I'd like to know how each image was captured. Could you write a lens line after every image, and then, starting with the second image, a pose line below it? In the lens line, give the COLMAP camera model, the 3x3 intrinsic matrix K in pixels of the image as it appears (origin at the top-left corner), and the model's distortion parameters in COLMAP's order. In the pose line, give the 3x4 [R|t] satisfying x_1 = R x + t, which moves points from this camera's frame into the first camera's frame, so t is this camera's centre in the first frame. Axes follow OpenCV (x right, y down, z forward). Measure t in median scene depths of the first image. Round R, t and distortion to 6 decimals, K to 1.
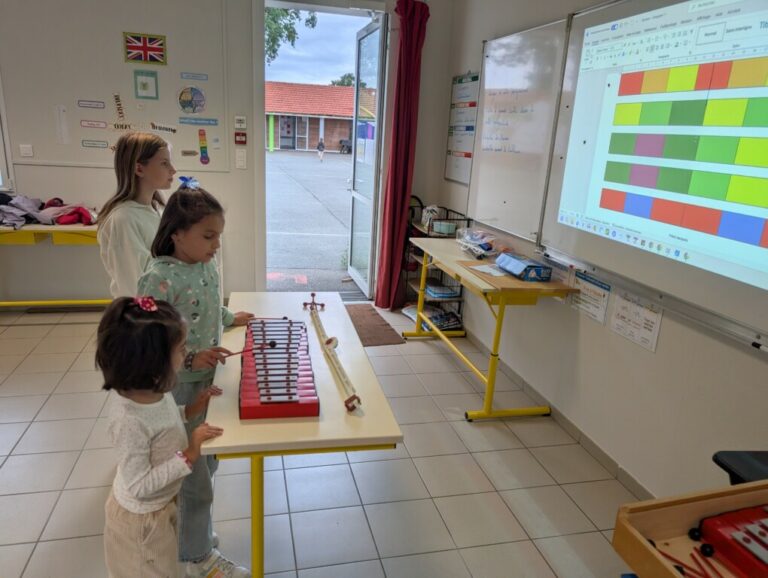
lens RADIAL K [[552.1, 0, 376.7], [0, 552.1, 290.5], [0, 0, 1]] dist [0.007698, -0.003476]
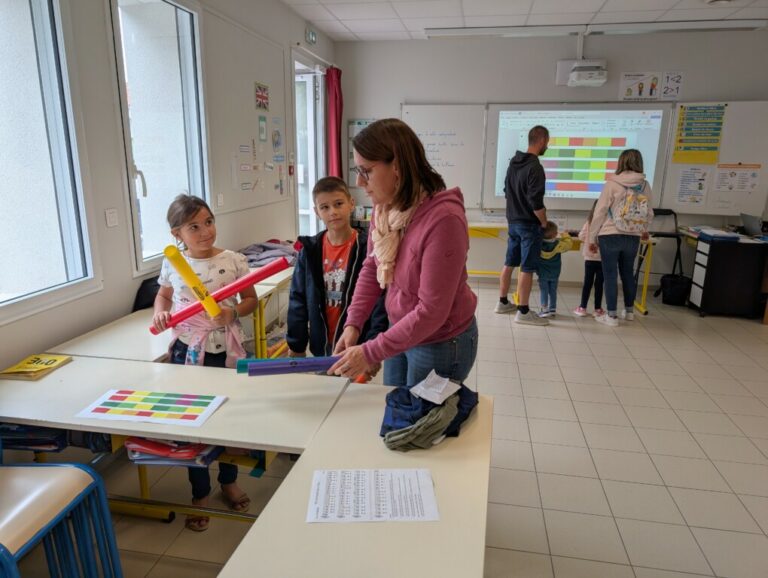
lens RADIAL K [[538.5, 0, 370.5], [0, 538.5, 299.6], [0, 0, 1]] dist [0.002485, -0.001403]
pose [[0.417245, -0.282507, 0.863769, -1.478132], [0.266198, 0.946760, 0.181063, -0.201358], [-0.868933, 0.154386, 0.470234, 0.385171]]
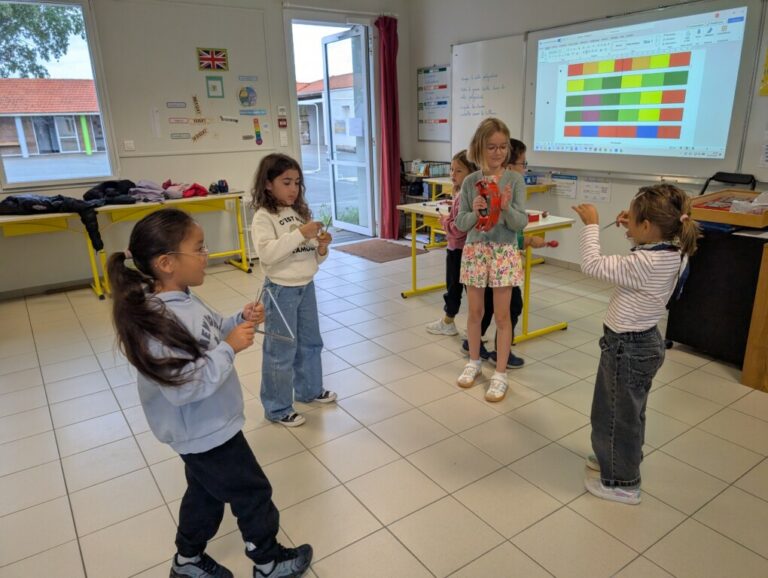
lens RADIAL K [[550.1, 0, 392.2], [0, 550.1, 285.8], [0, 0, 1]] dist [0.010902, -0.009053]
pose [[0.927313, -0.179398, 0.328492, -0.587222], [0.174043, 0.983668, 0.045894, 0.111310], [-0.331361, 0.014614, 0.943391, -0.389940]]
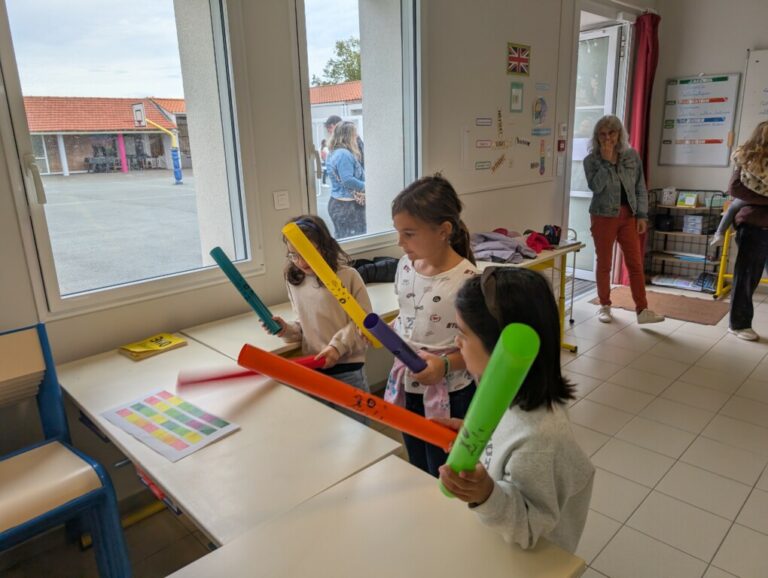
lens RADIAL K [[550.1, 0, 392.2], [0, 550.1, 285.8], [0, 0, 1]] dist [0.010902, -0.009053]
pose [[0.846902, -0.213981, 0.486795, -1.222920], [0.218604, 0.974627, 0.048103, -0.162755], [-0.484737, 0.065677, 0.872191, 0.327733]]
